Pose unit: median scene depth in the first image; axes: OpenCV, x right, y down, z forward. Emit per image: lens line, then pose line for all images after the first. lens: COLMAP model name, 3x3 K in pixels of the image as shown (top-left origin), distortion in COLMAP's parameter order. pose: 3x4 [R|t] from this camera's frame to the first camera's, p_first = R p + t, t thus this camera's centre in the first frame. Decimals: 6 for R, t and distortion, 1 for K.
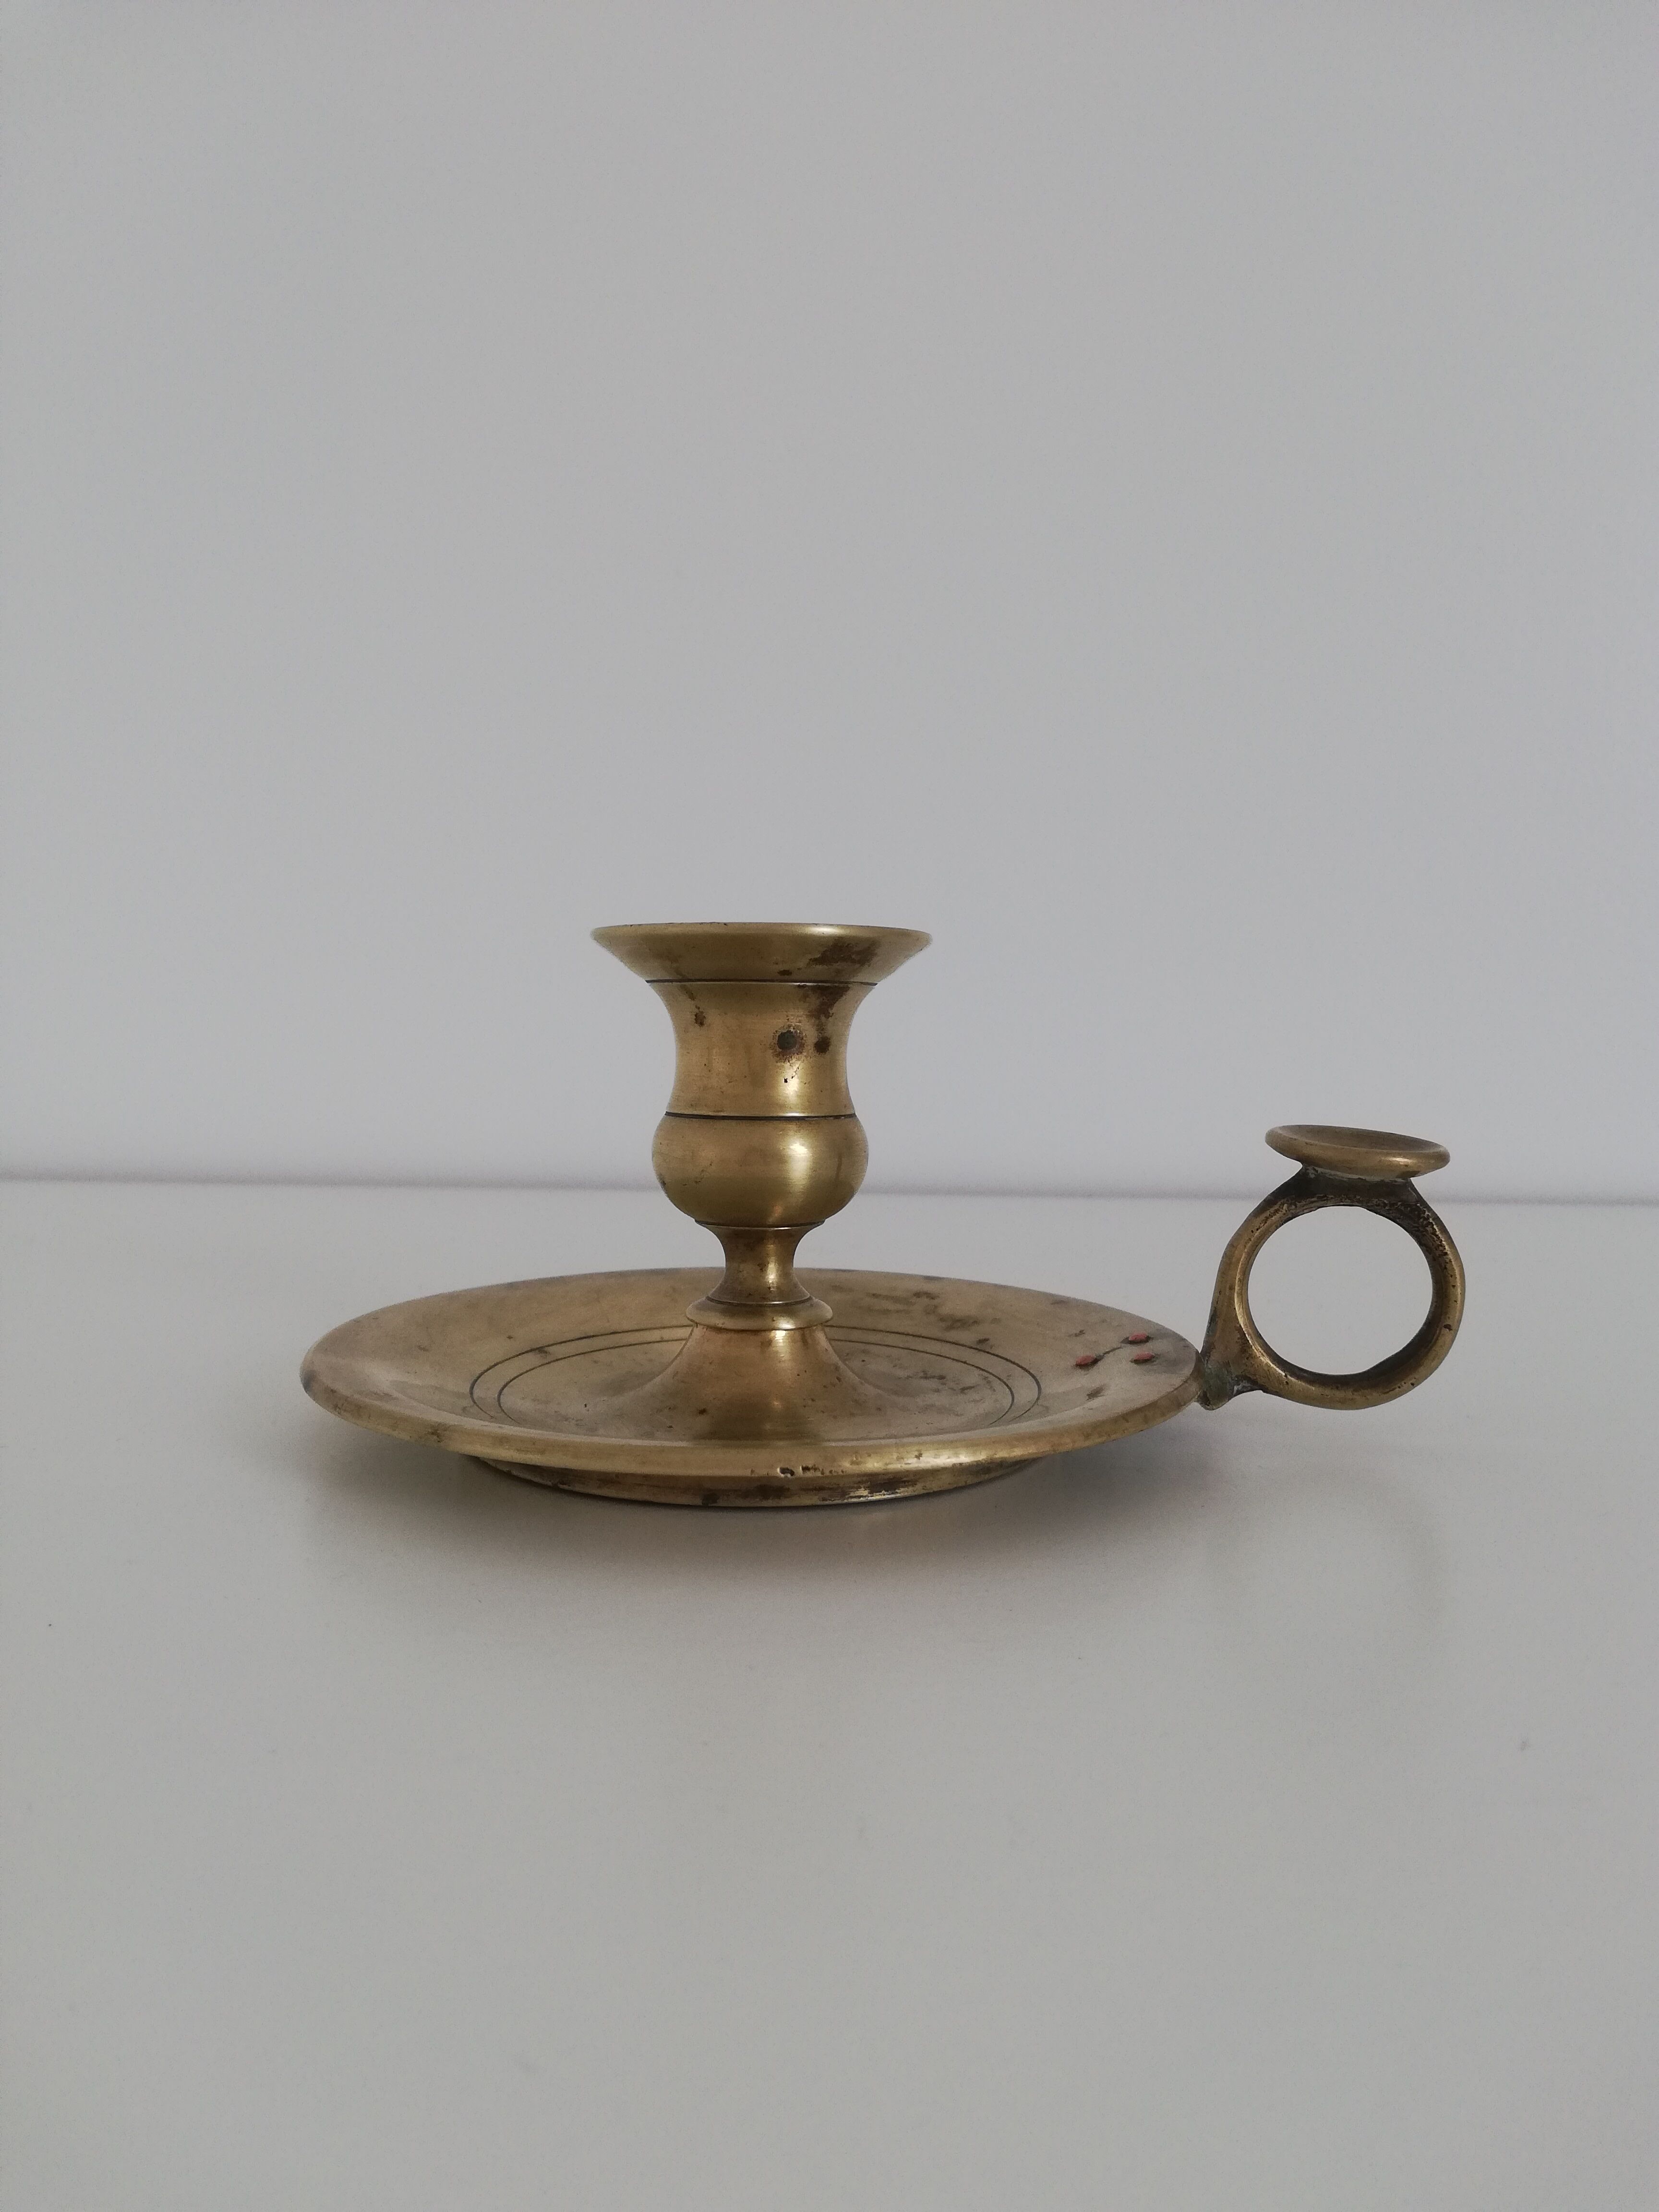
lens RADIAL K [[1635.3, 0, 790.5], [0, 1635.3, 1080.5], [0, 0, 1]] dist [-0.003378, -0.005750]
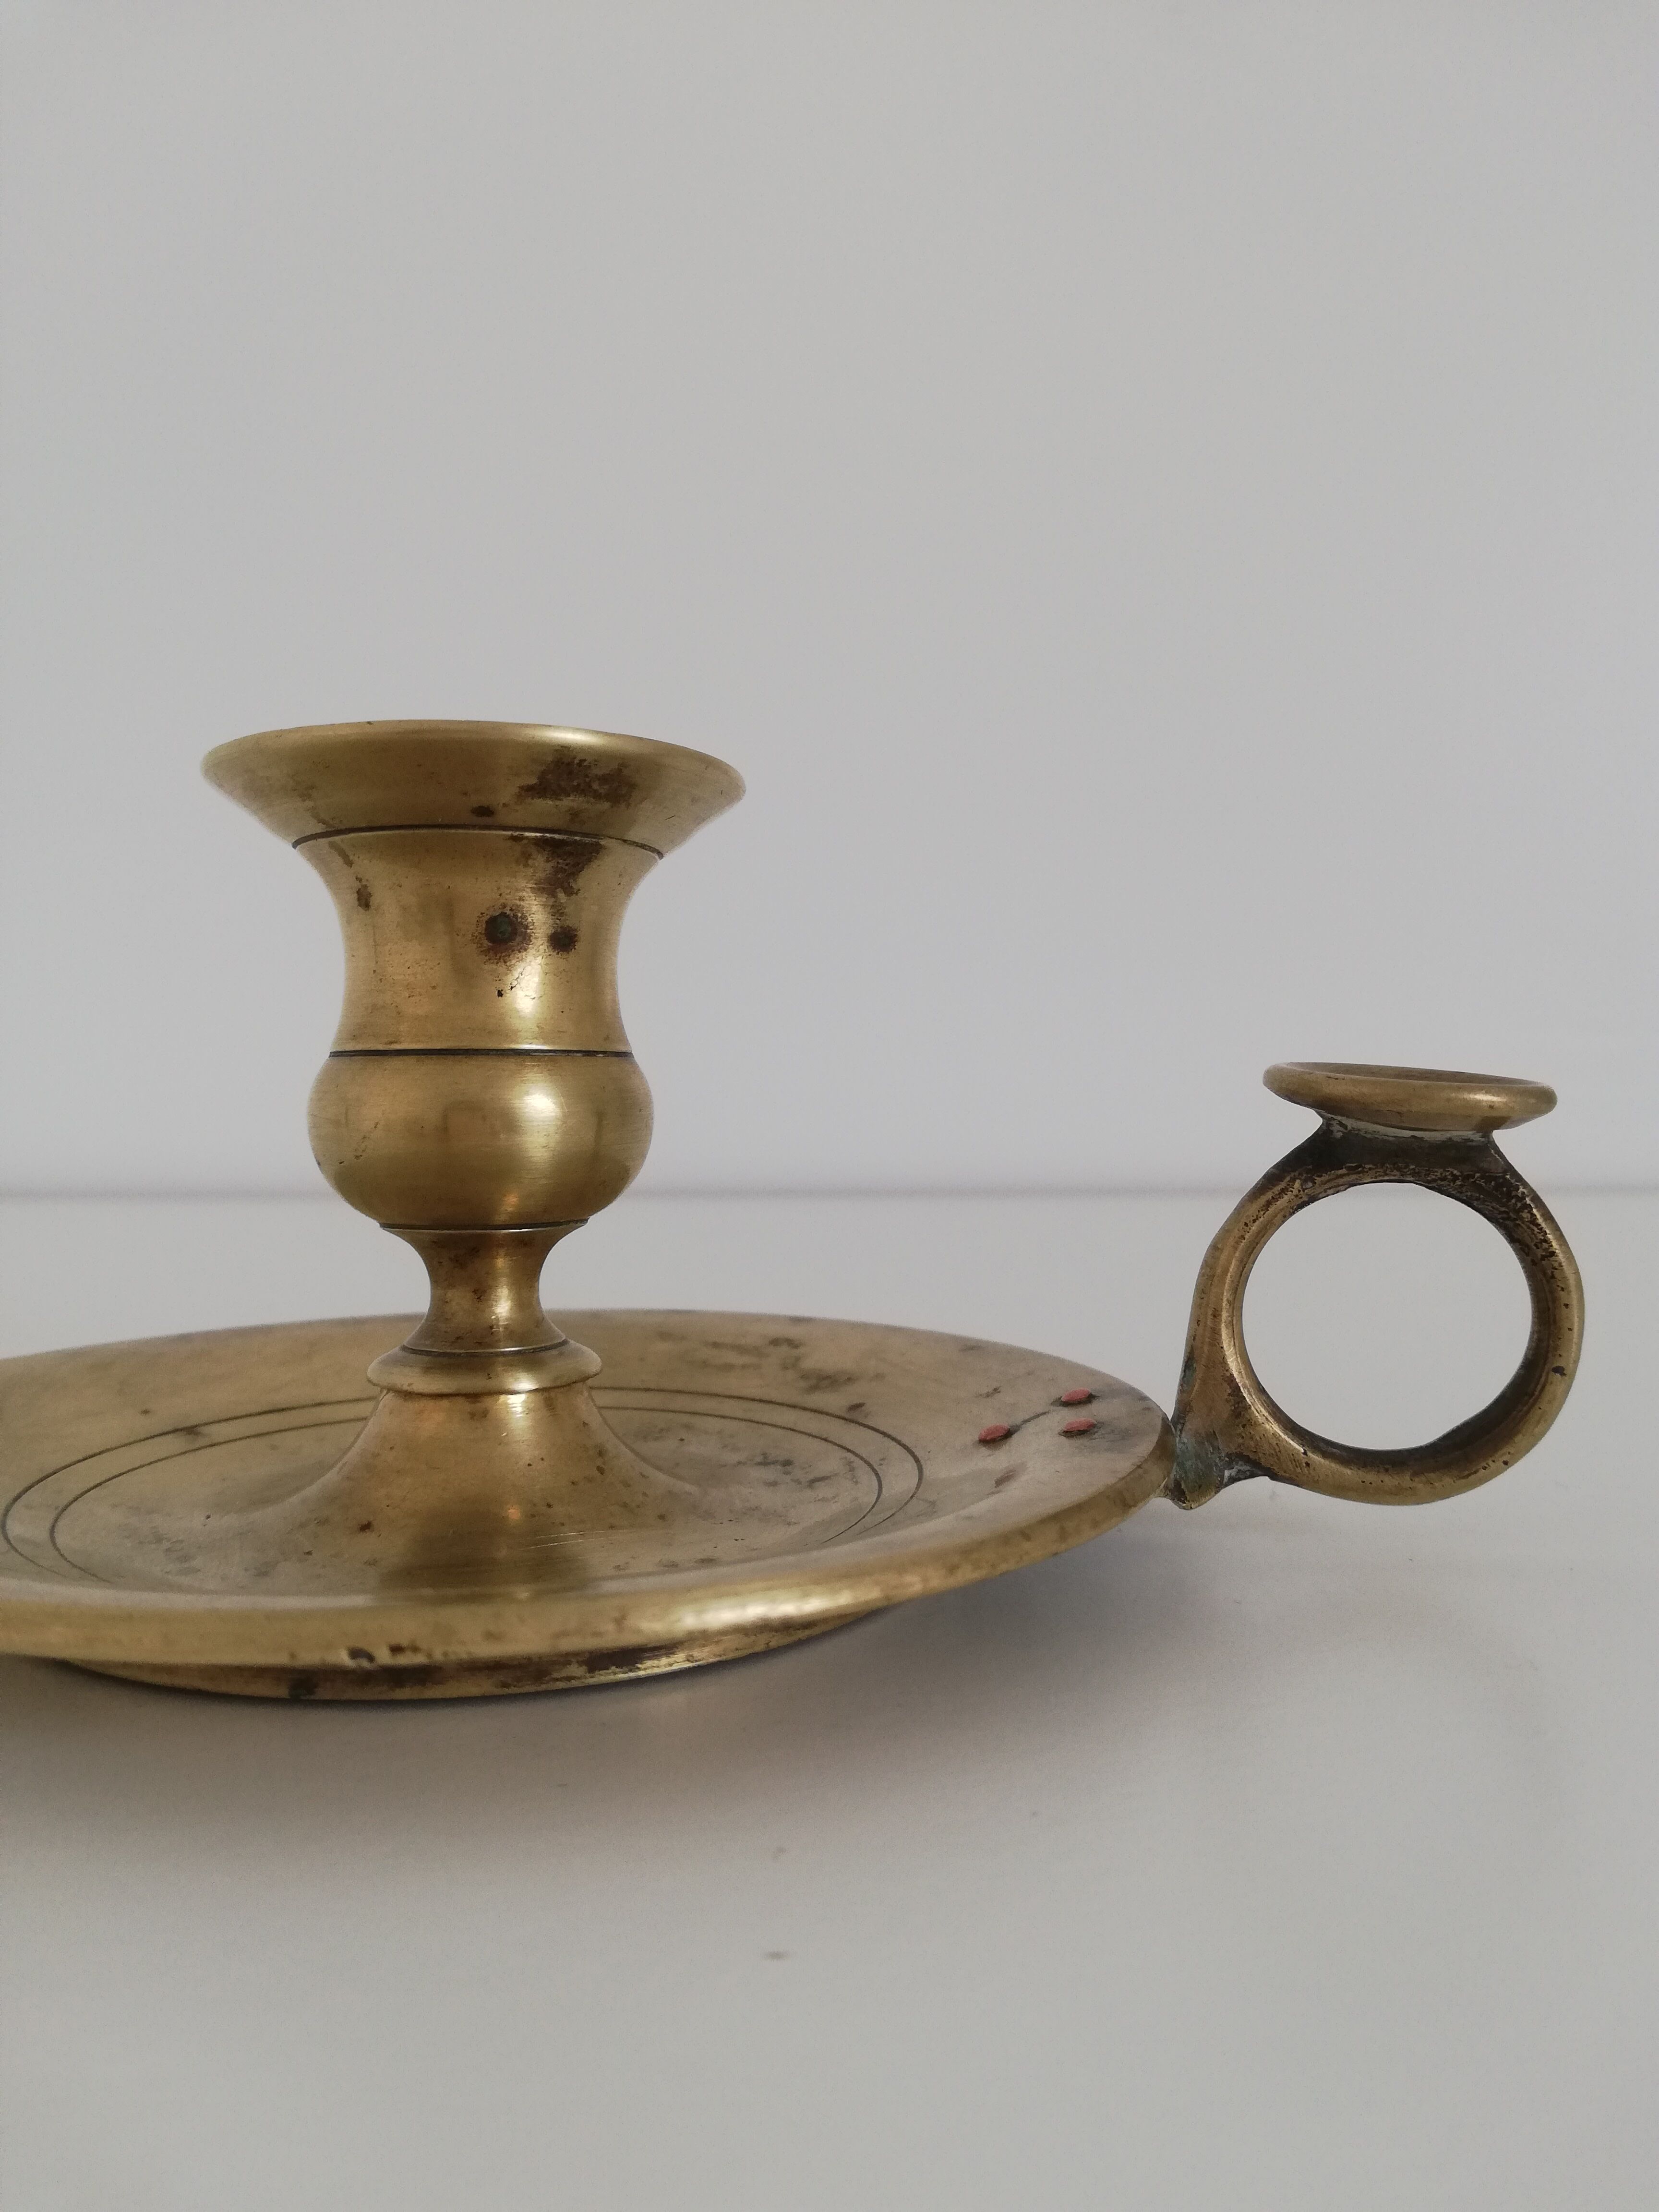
lens RADIAL K [[1635.3, 0, 833.0], [0, 1635.3, 1096.2], [0, 0, 1]] dist [-0.003378, -0.005750]
pose [[0.999819, -0.013689, 0.013182, 0.112487], [0.014170, 0.999209, -0.037169, 0.062911], [-0.012663, 0.037349, 0.999222, 0.360697]]
